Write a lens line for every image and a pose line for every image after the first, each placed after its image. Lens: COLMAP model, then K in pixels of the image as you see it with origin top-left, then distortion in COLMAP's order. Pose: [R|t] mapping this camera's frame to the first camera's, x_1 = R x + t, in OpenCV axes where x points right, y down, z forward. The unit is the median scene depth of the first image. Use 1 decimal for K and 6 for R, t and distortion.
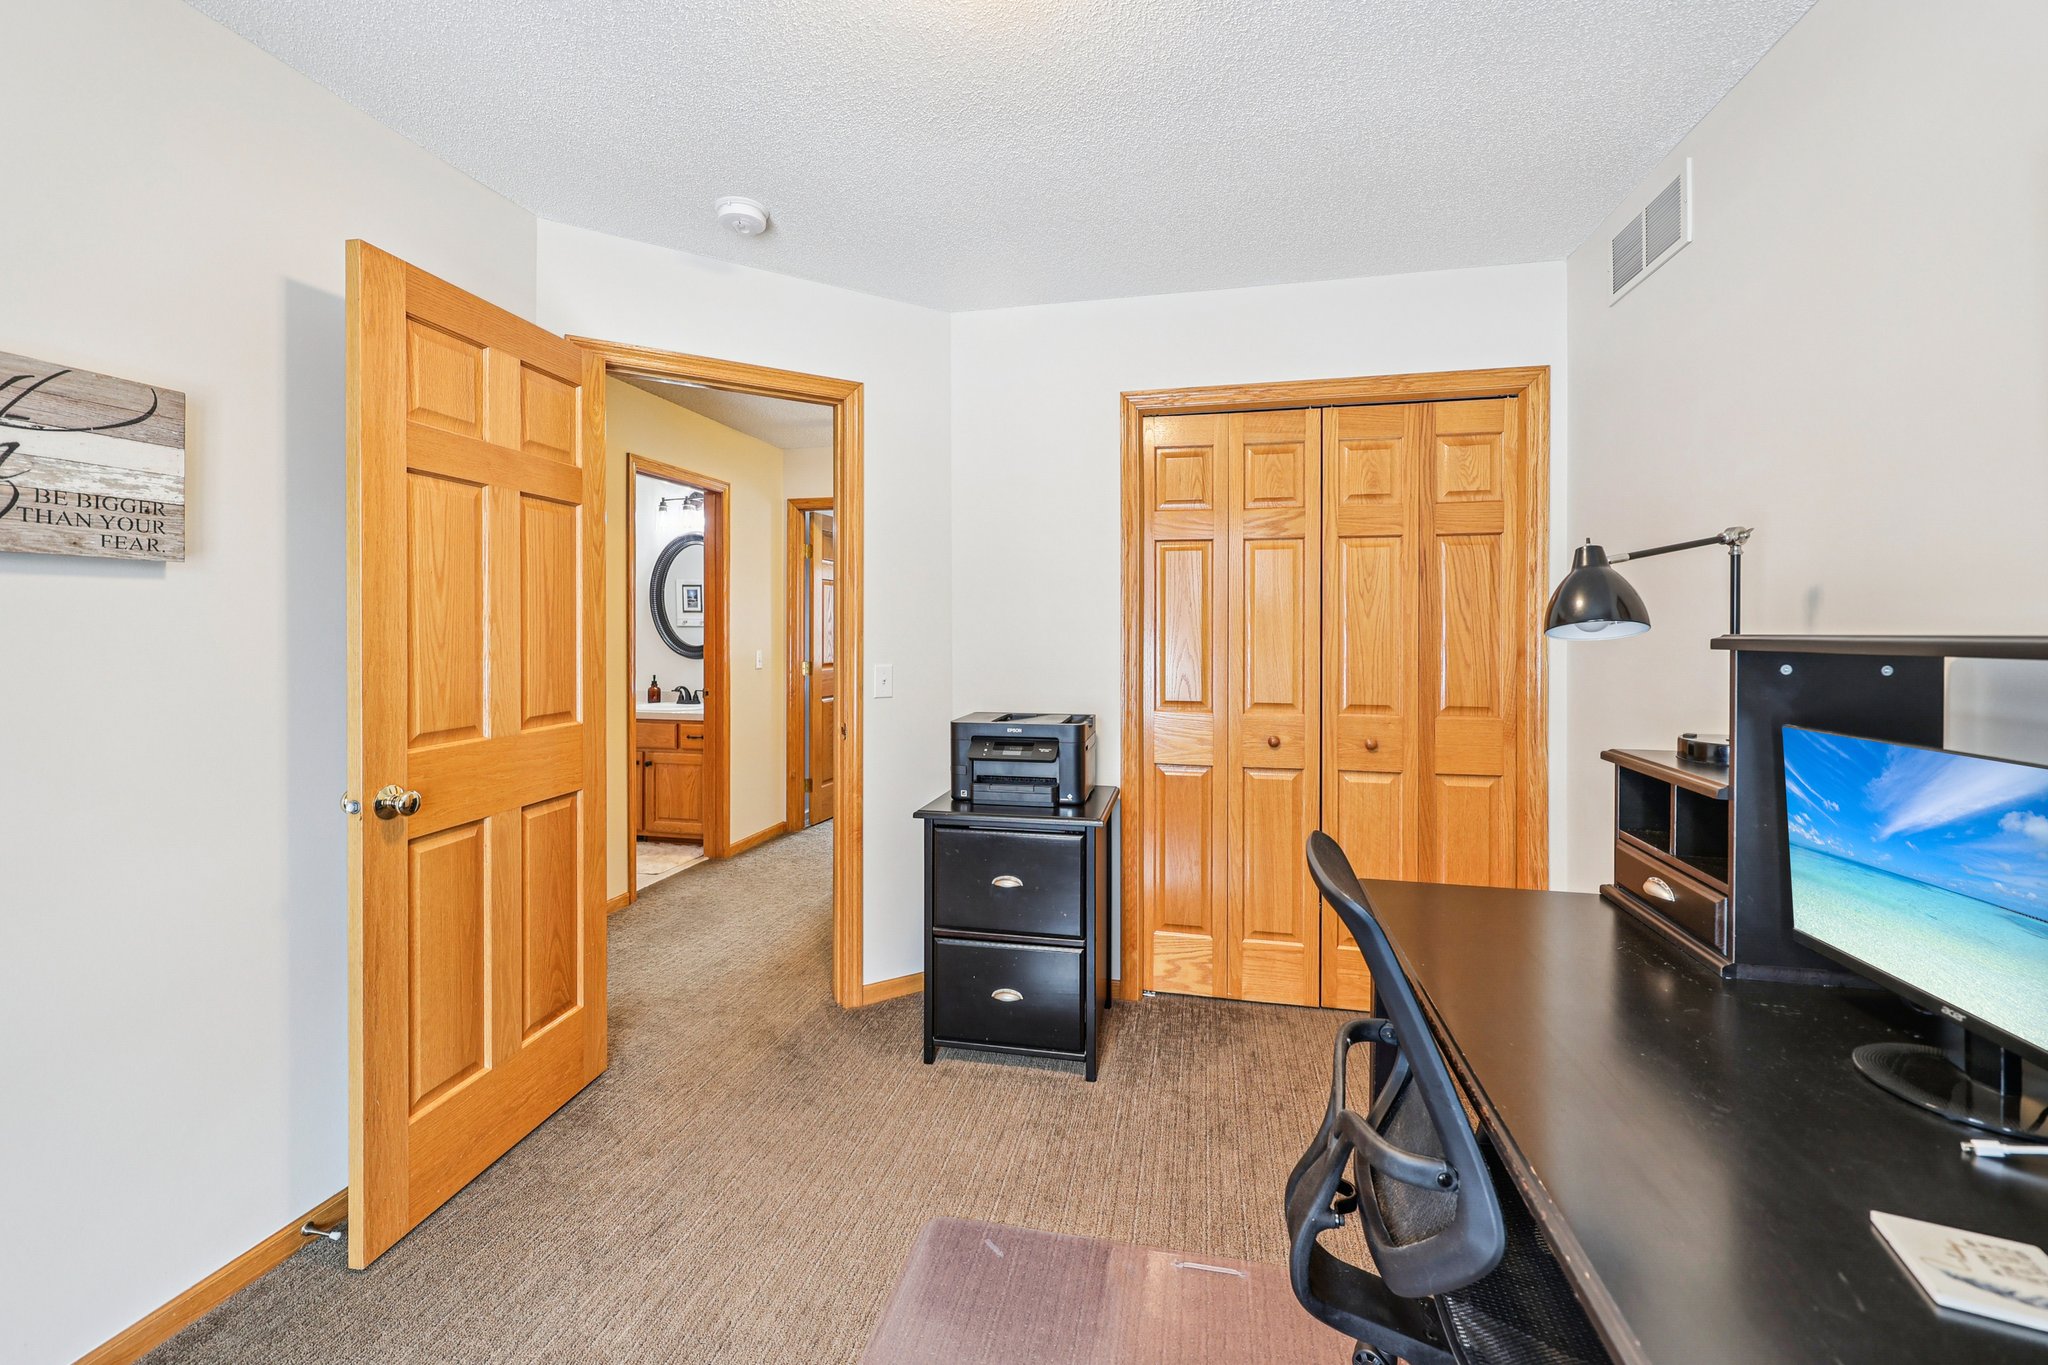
lens RADIAL K [[863.6, 0, 1014.6], [0, 863.6, 645.3], [0, 0, 1]] dist [0.002673, 0.000059]
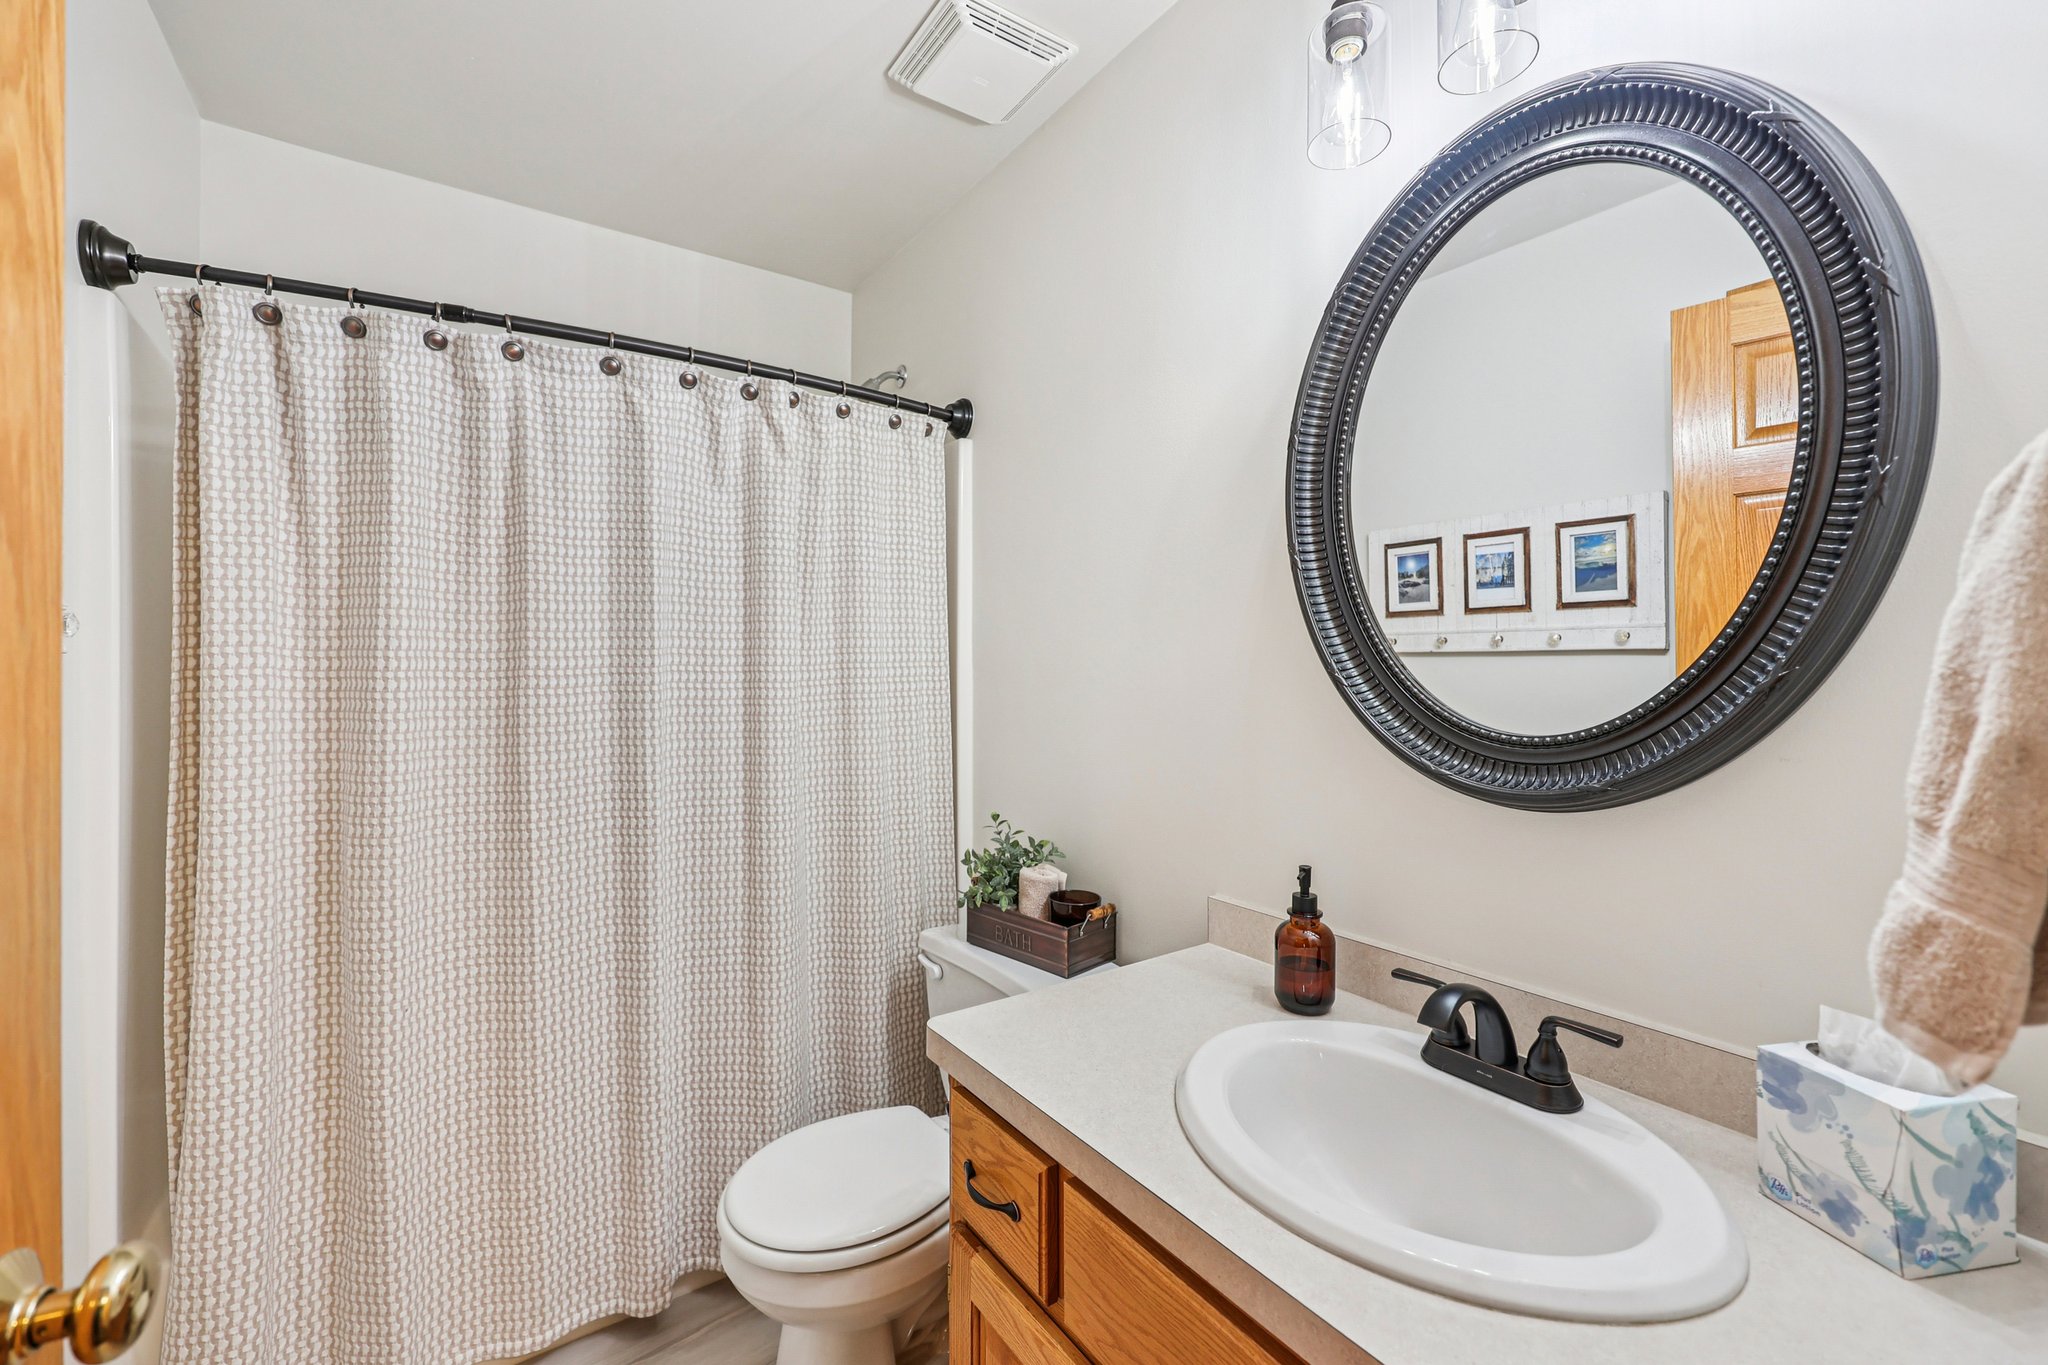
lens RADIAL K [[822.7, 0, 1024.0], [0, 822.7, 679.0], [0, 0, 1]] dist [0.000992, 0.000061]
pose [[0.740495, -0.002687, -0.672057, -0.126254], [-0.004541, 0.999949, -0.009002, -0.003662], [0.672047, 0.009718, 0.740445, 0.305561]]
